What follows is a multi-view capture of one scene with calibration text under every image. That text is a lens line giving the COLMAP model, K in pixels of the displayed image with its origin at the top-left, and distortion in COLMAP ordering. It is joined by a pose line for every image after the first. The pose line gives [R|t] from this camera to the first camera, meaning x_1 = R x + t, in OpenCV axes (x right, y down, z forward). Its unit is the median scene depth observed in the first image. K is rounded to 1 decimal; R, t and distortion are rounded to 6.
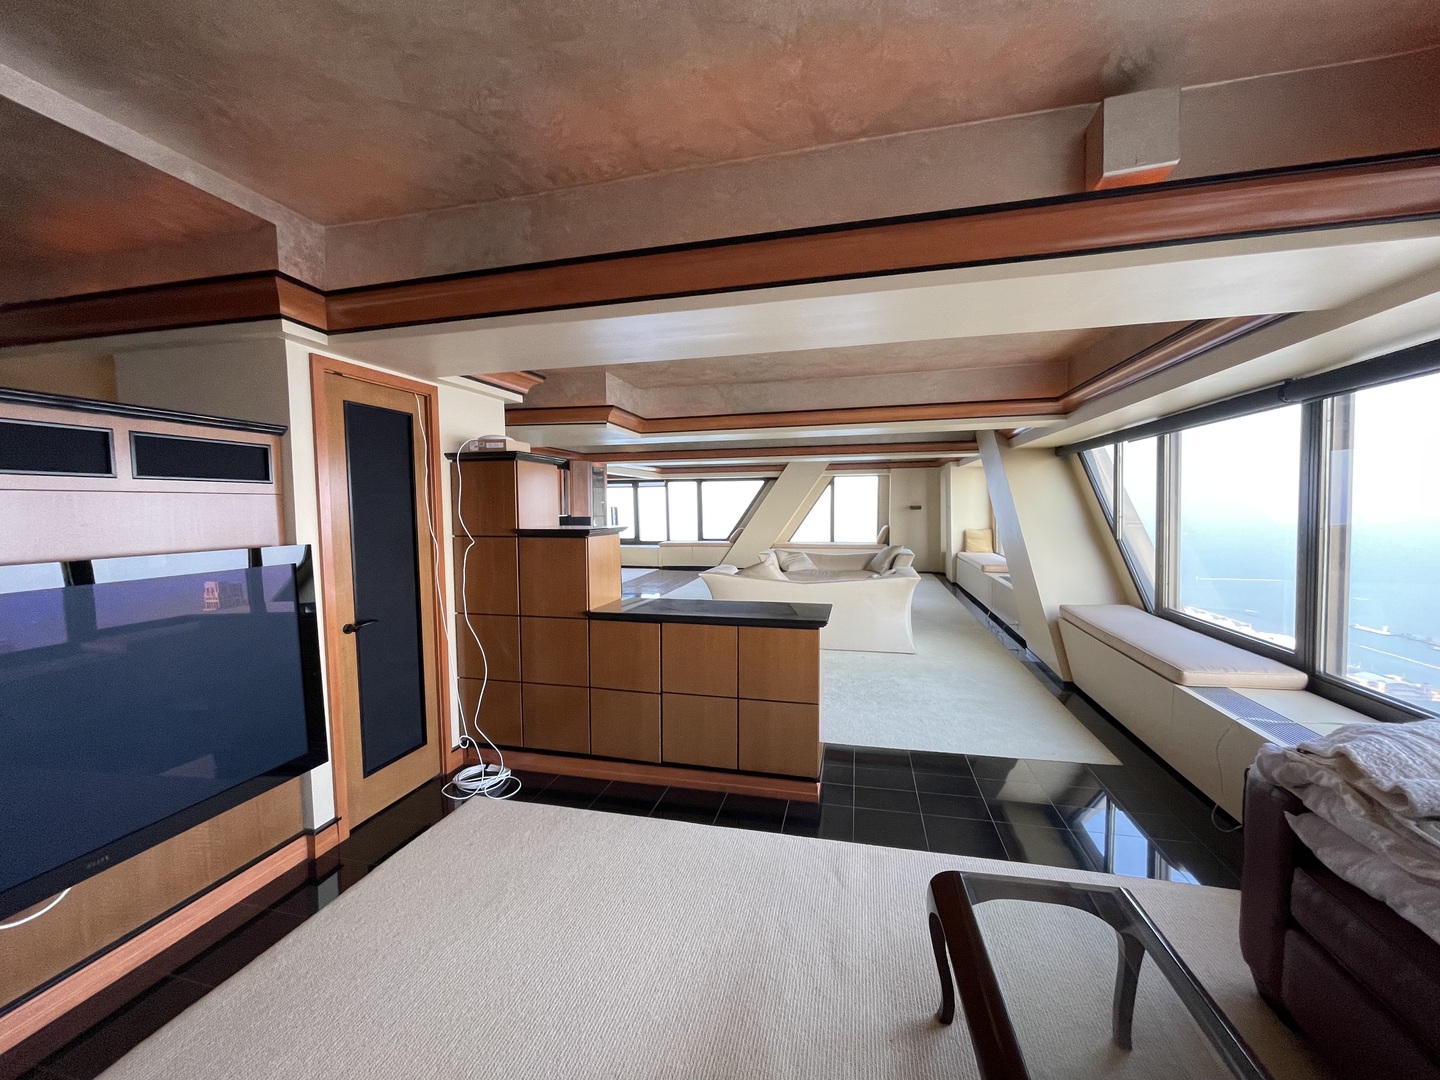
lens RADIAL K [[580.0, 0, 712.1], [0, 580.0, 530.7], [0, 0, 1]] dist [0.005350, 0.001342]
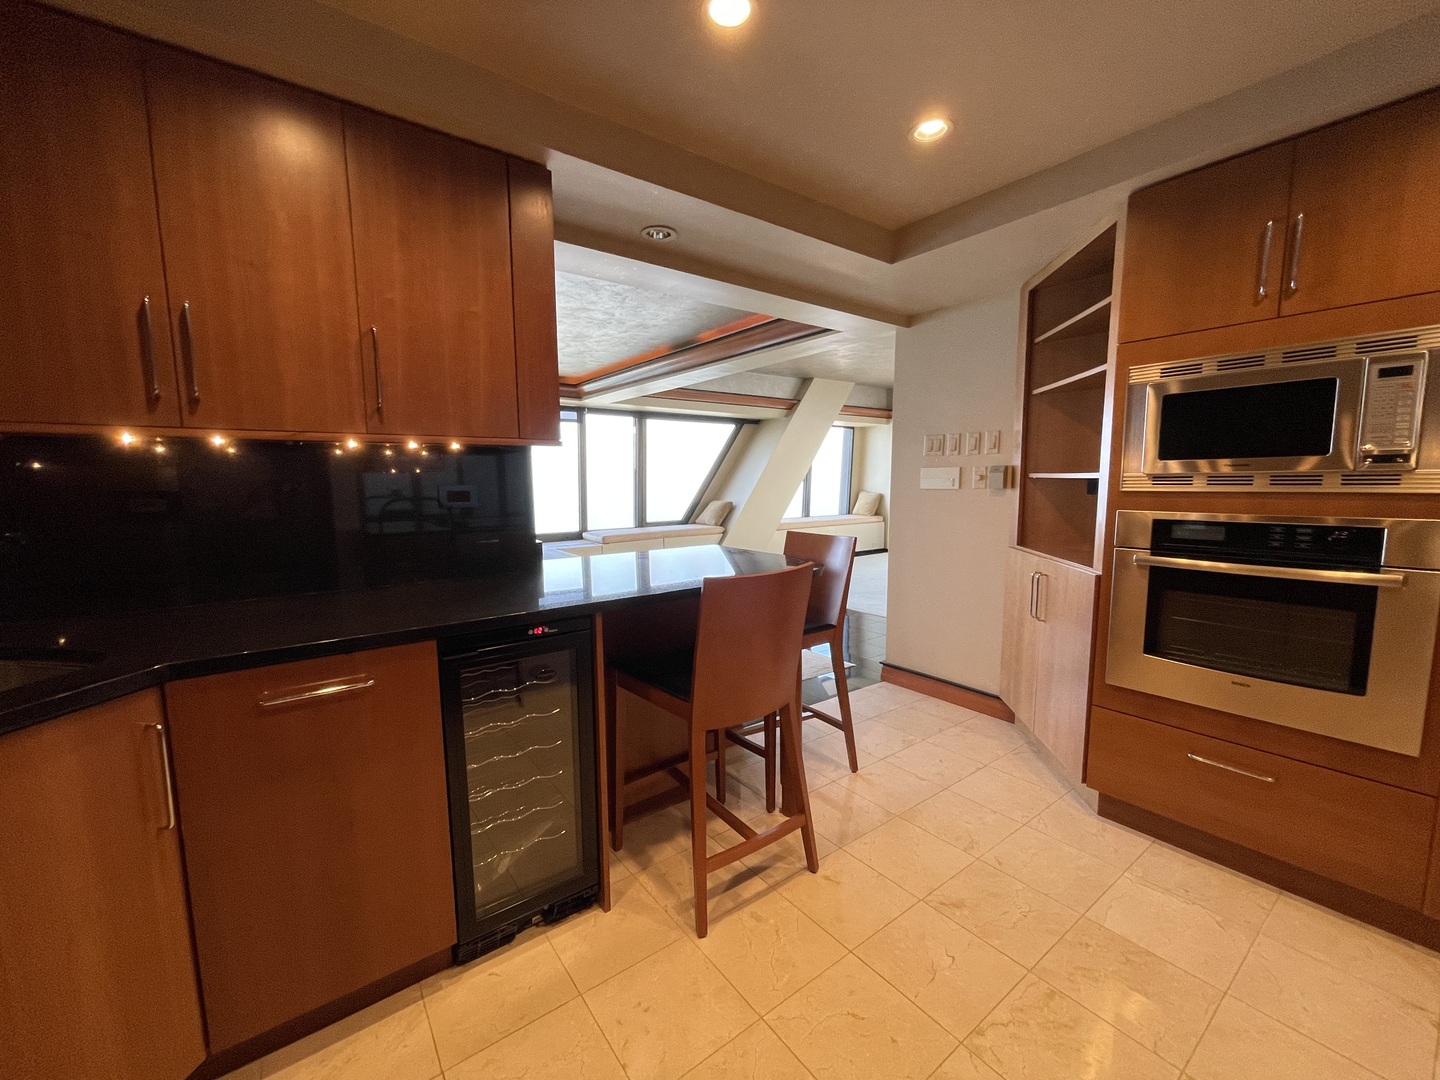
lens RADIAL K [[580.0, 0, 710.8], [0, 580.0, 540.5], [0, 0, 1]] dist [0.005350, 0.001342]
pose [[0.628339, -0.074628, 0.774351, -0.429385], [0.036096, 0.997113, 0.066807, -0.003477], [-0.777101, -0.014026, 0.629219, 0.628490]]
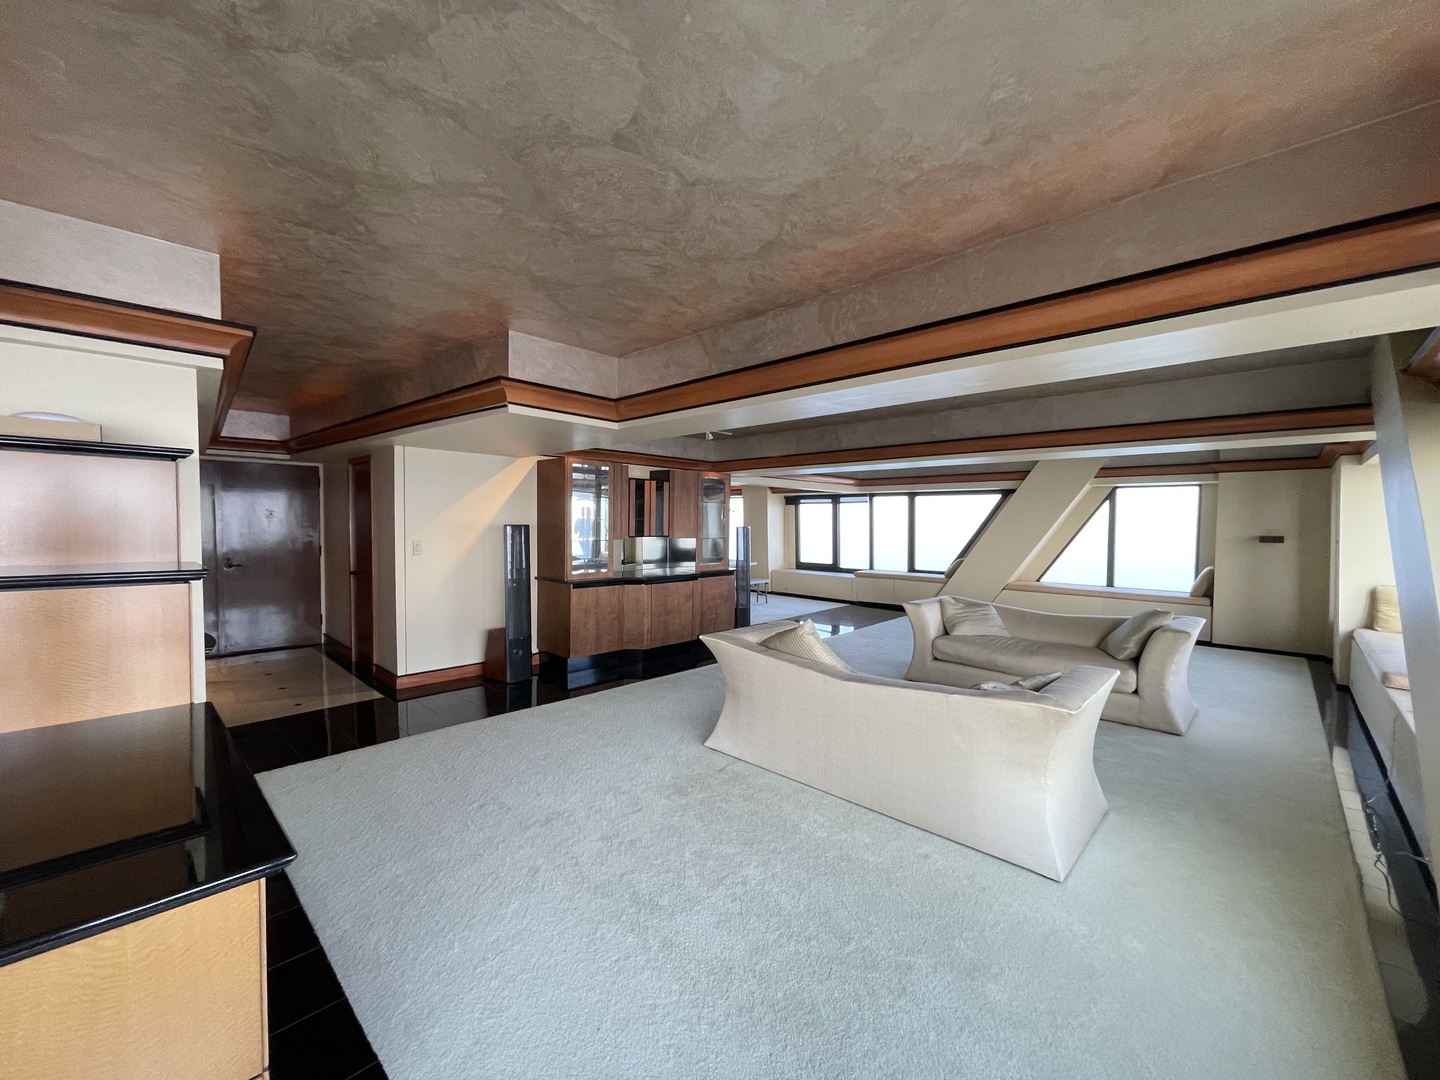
lens RADIAL K [[580.0, 0, 714.9], [0, 580.0, 541.9], [0, 0, 1]] dist [0.005350, 0.001342]
pose [[0.873007, 0.034923, -0.486456, 0.133883], [-0.038941, 0.999240, 0.001851, -0.014607], [0.486151, 0.017327, 0.873703, 0.197647]]
